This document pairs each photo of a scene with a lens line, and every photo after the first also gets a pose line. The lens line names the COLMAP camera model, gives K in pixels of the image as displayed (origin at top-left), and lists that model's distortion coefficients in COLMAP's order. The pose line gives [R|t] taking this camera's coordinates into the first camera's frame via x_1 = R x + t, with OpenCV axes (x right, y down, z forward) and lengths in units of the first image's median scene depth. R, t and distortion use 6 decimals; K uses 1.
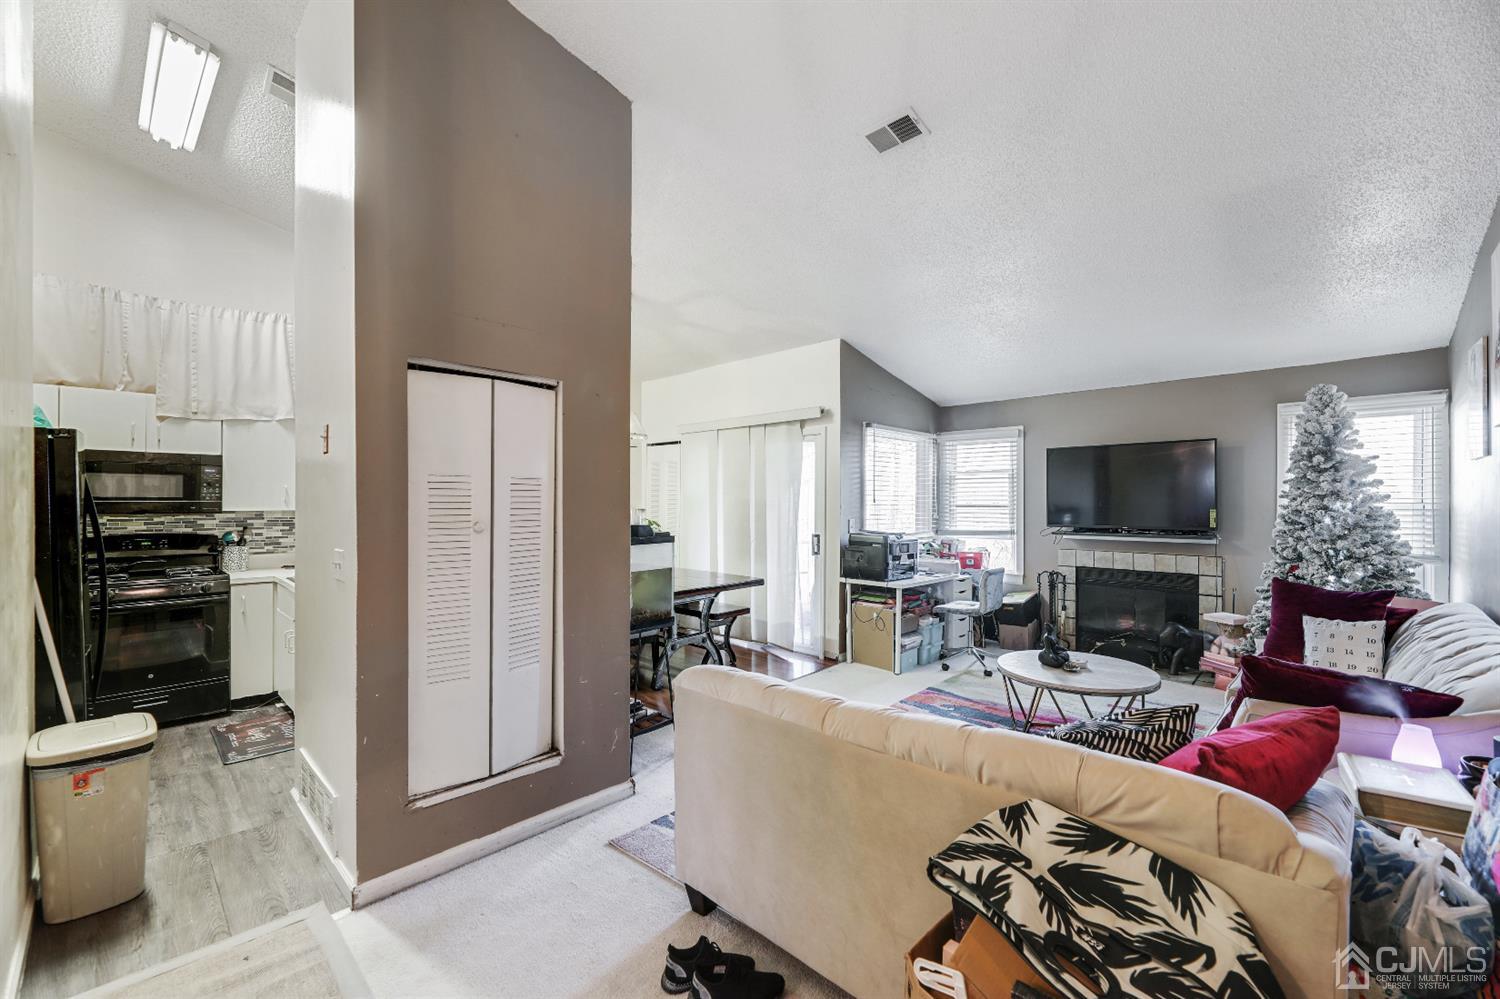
lens RADIAL K [[619.2, 0, 741.7], [0, 619.2, 498.1], [0, 0, 1]] dist [-0.001161, 0.000088]
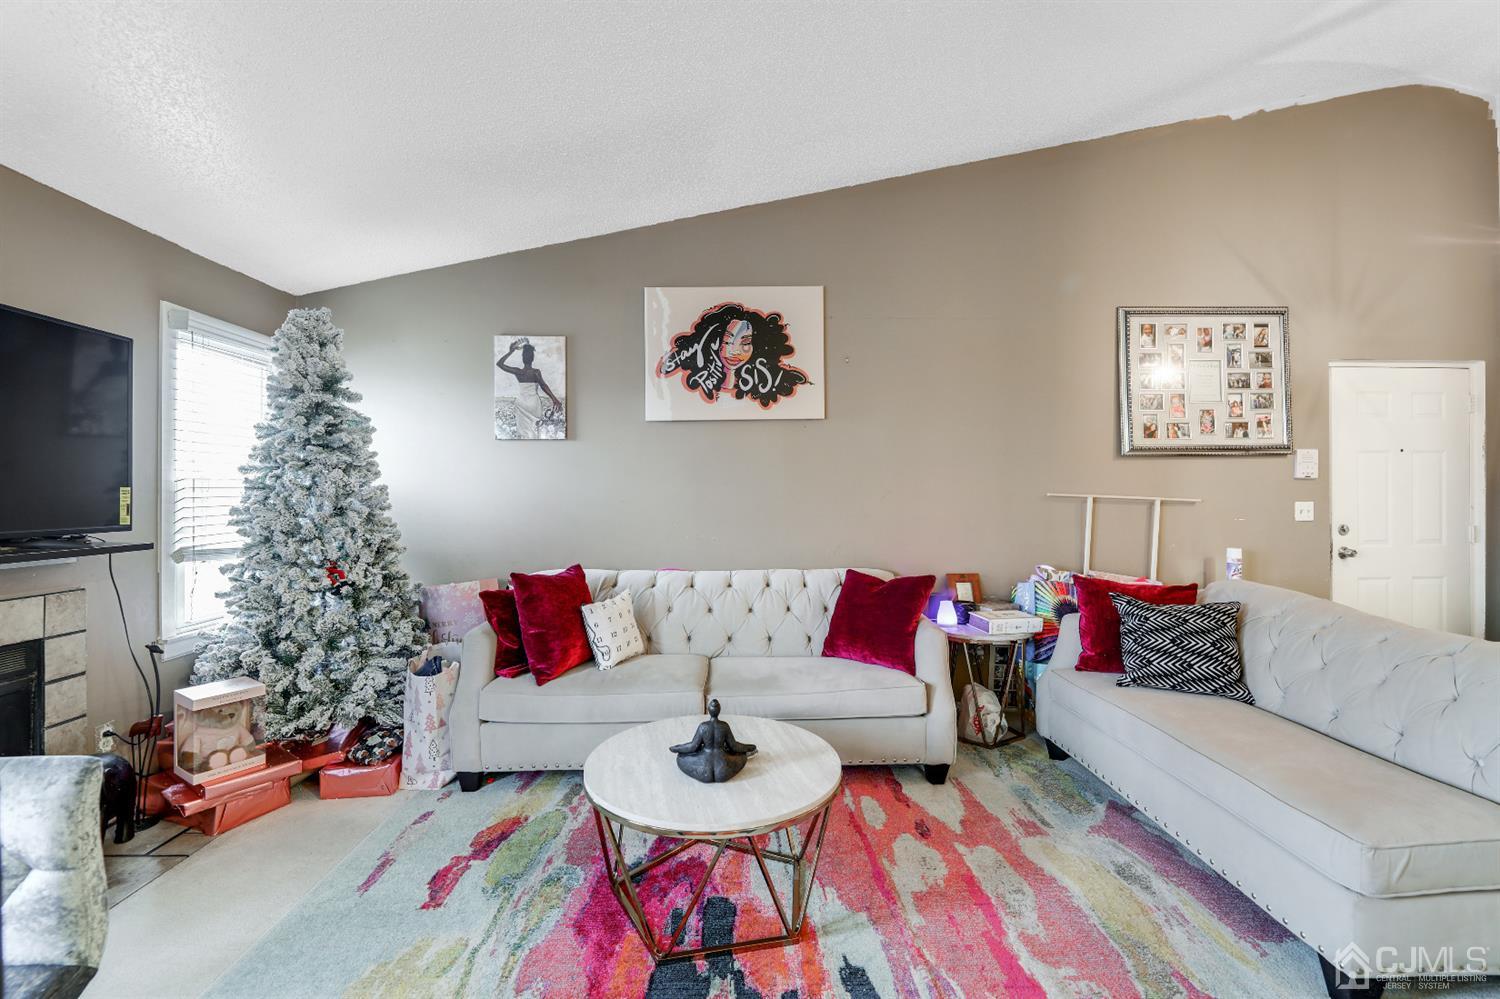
lens RADIAL K [[629.2, 0, 750.0], [0, 629.2, 499.5], [0, 0, 1]] dist [0.002451, 0.000135]
pose [[-0.717527, -0.001140, 0.696530, 0.092242], [-0.002326, 0.999997, -0.000760, 0.030940], [-0.696527, -0.002165, -0.717527, 1.109131]]
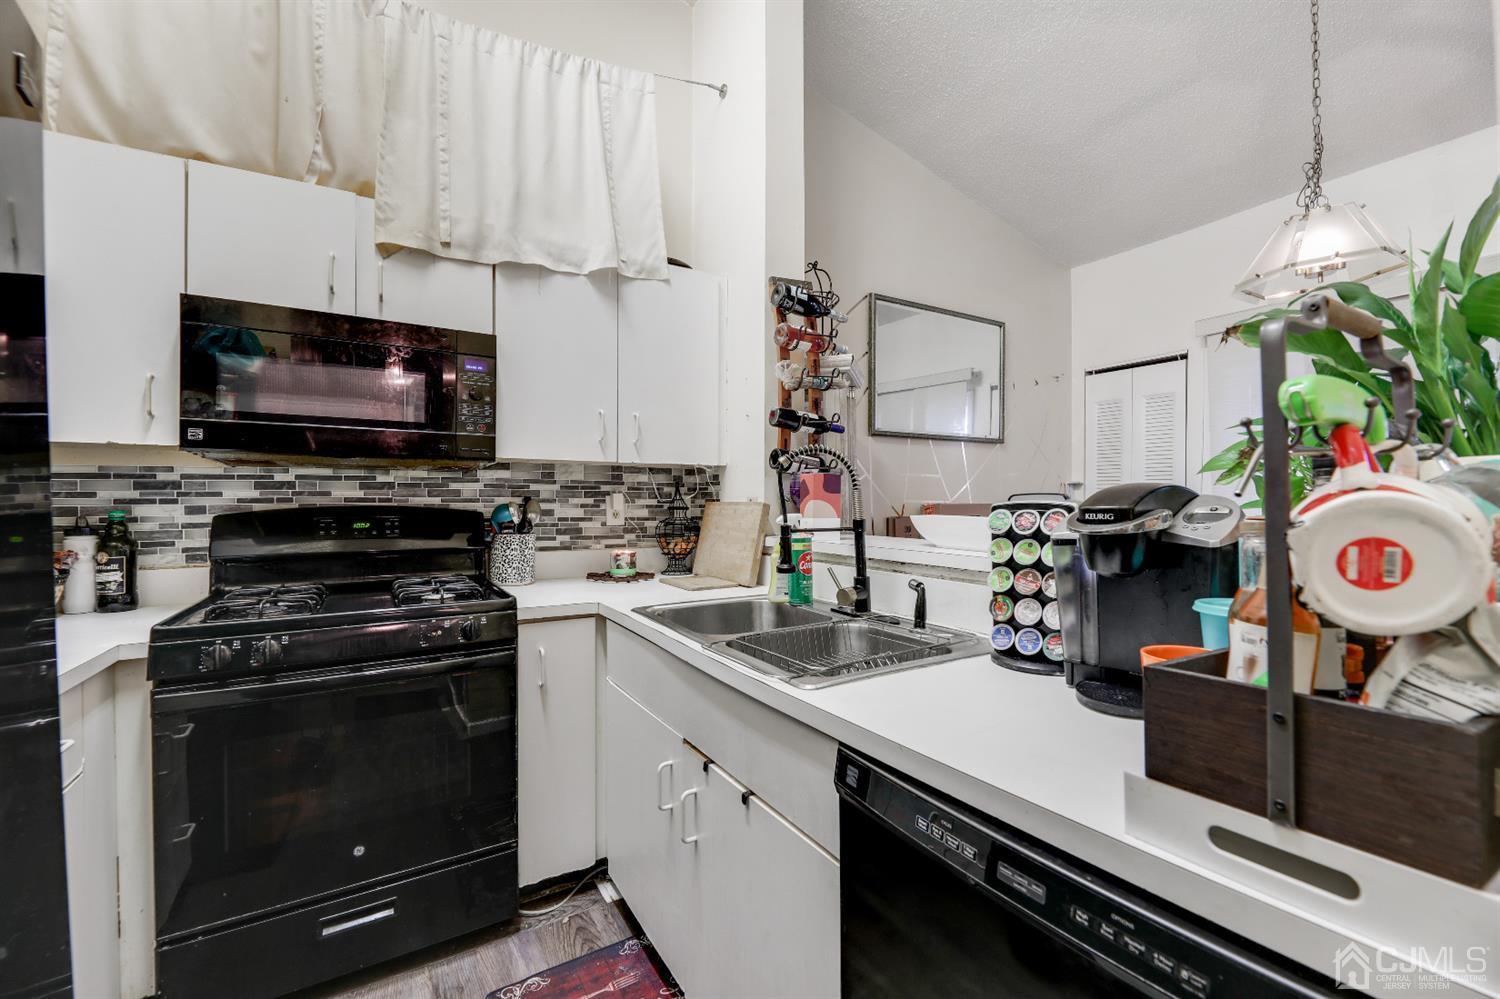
lens RADIAL K [[619.2, 0, 741.7], [0, 619.2, 498.1], [0, 0, 1]] dist [-0.001161, 0.000088]
pose [[0.965403, -0.004824, -0.260718, -0.520097], [0.004234, 0.999987, -0.002824, 0.051837], [0.260729, 0.001623, 0.965411, 0.577373]]
